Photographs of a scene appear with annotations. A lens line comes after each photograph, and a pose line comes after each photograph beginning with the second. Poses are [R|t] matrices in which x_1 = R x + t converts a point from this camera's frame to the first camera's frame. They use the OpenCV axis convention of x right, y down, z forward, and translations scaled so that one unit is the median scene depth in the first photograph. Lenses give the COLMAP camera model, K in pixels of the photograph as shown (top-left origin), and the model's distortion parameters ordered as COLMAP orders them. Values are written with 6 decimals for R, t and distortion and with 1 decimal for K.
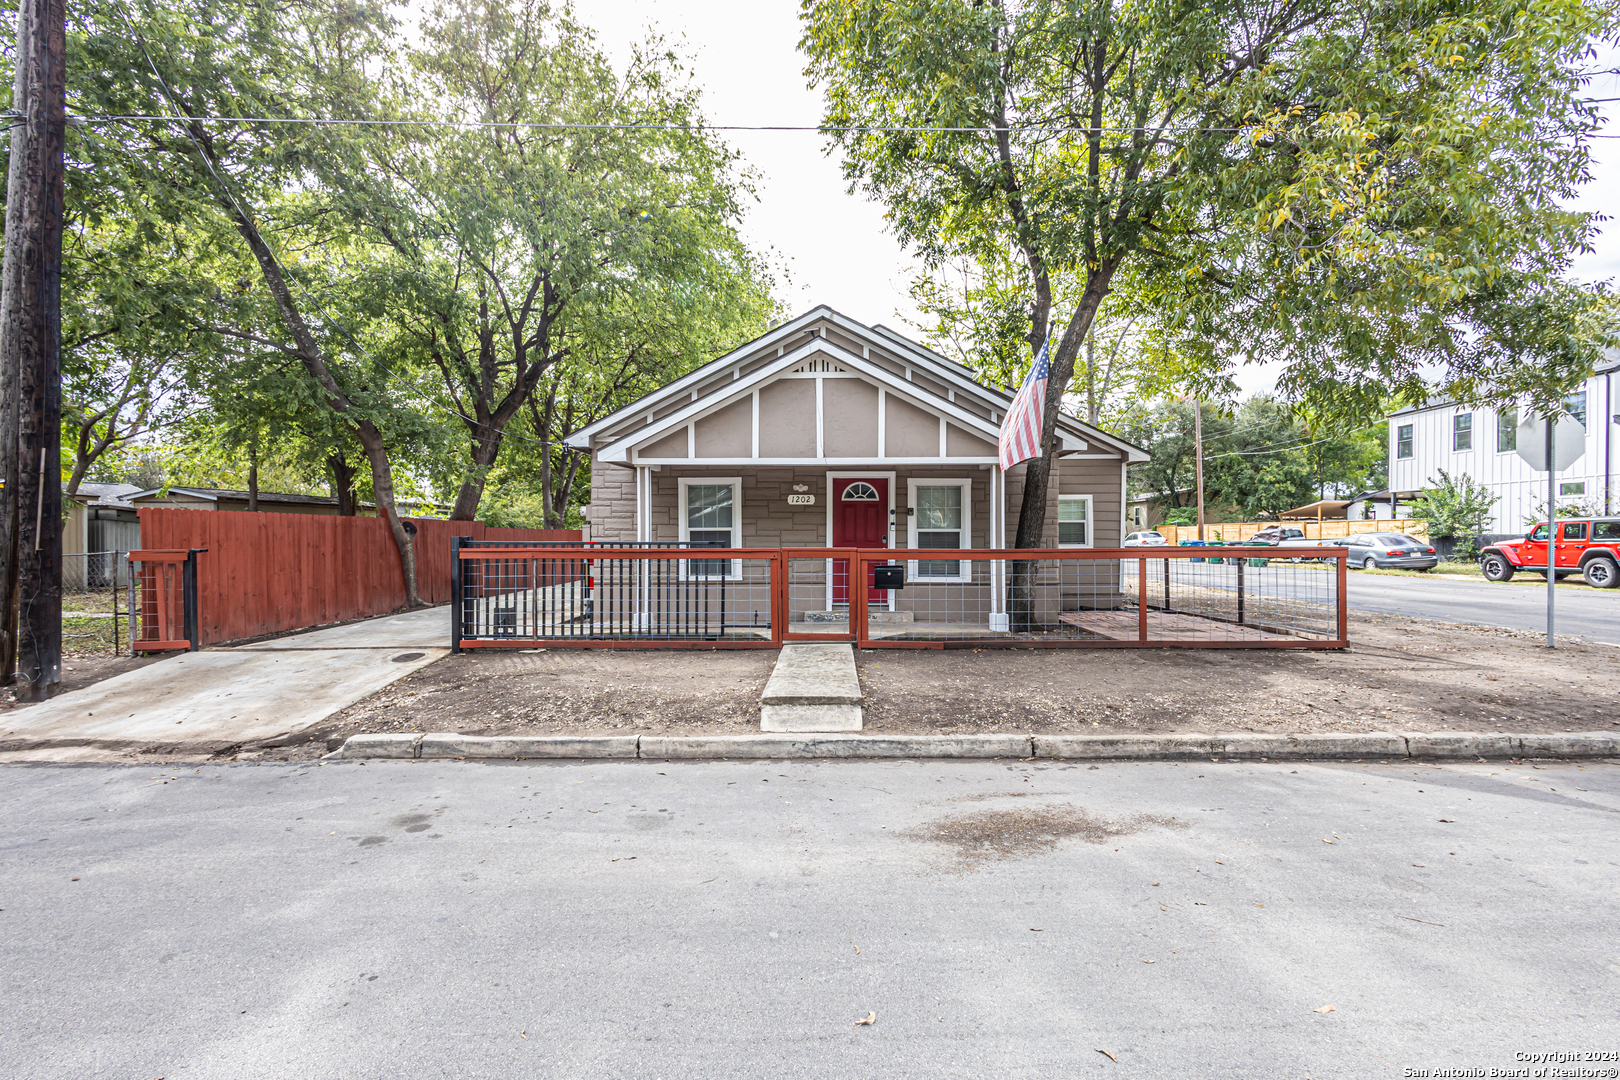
lens RADIAL K [[750.6, 0, 794.2], [0, 750.6, 534.0], [0, 0, 1]] dist [0.010771, -0.000126]
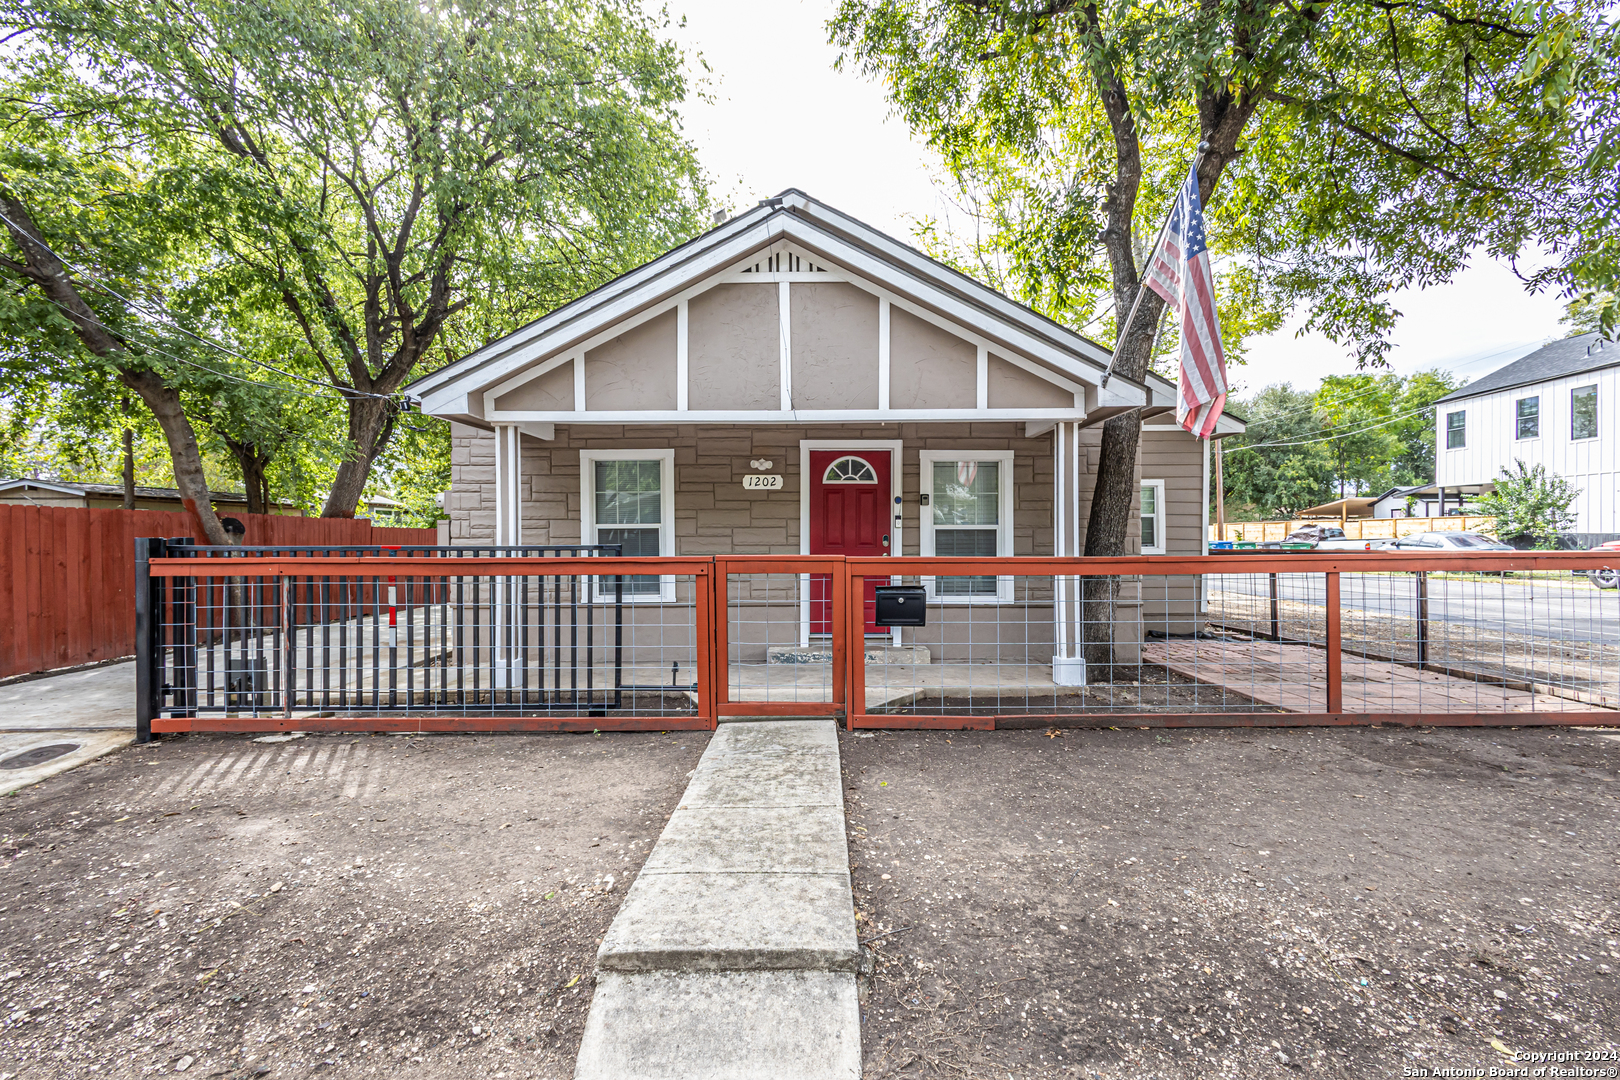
lens RADIAL K [[750.6, 0, 813.7], [0, 750.6, 542.2], [0, 0, 1]] dist [0.010771, -0.000126]
pose [[0.999156, -0.002059, 0.041033, 0.027714], [0.001681, 0.999956, 0.009240, 0.001878], [-0.041050, -0.009163, 0.999115, 0.329817]]
